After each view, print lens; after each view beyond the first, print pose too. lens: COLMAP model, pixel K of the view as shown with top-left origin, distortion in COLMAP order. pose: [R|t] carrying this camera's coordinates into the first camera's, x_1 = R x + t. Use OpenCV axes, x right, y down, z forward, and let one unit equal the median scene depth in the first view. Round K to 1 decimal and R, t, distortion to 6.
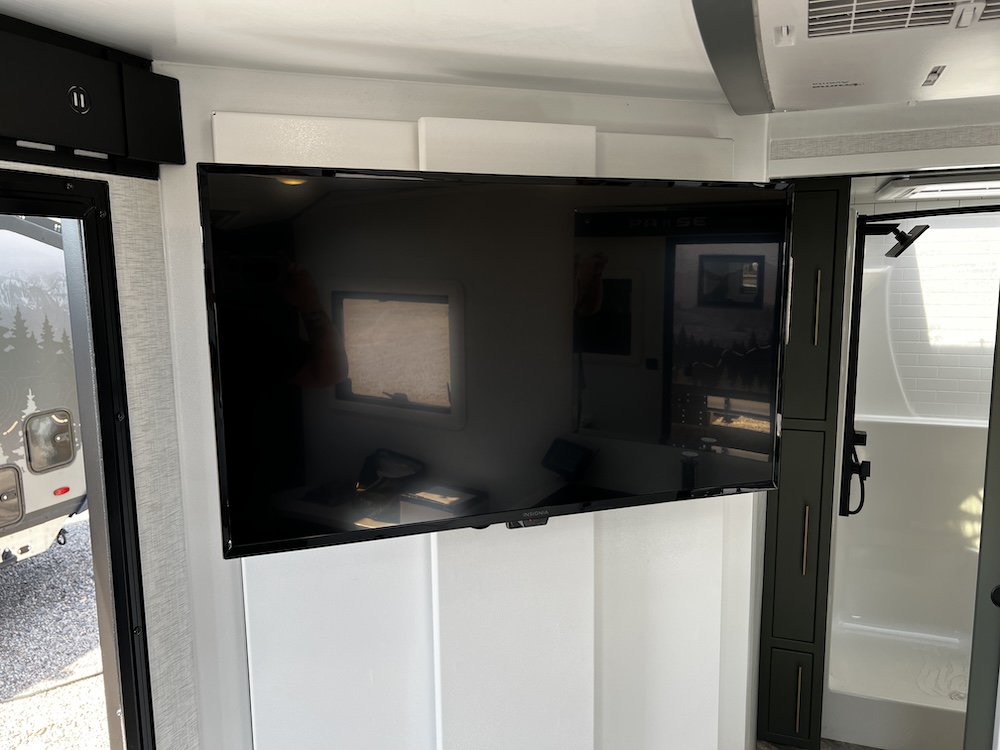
lens RADIAL K [[753.8, 0, 513.6], [0, 753.8, 382.5], [0, 0, 1]] dist [0.053278, -0.074032]
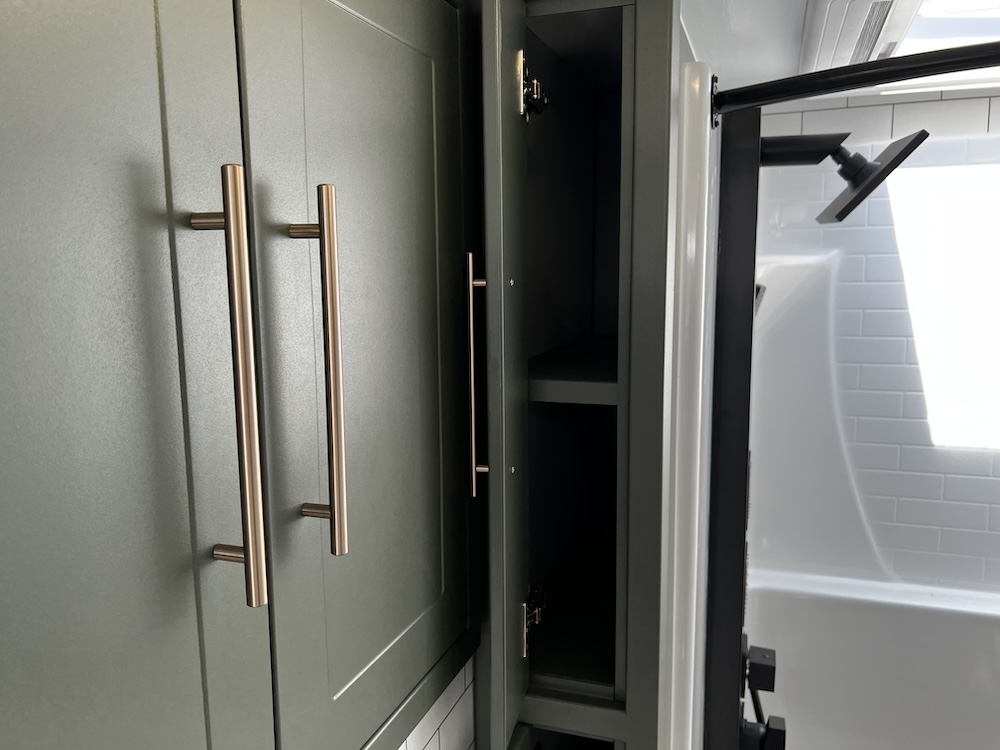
lens RADIAL K [[757.7, 0, 503.6], [0, 757.7, 379.2], [0, 0, 1]] dist [0.054926, -0.065604]
pose [[0.999954, -0.002614, 0.009201, 0.311574], [0.002625, 0.999996, -0.001259, -0.082020], [-0.009197, 0.001283, 0.999957, 0.584366]]
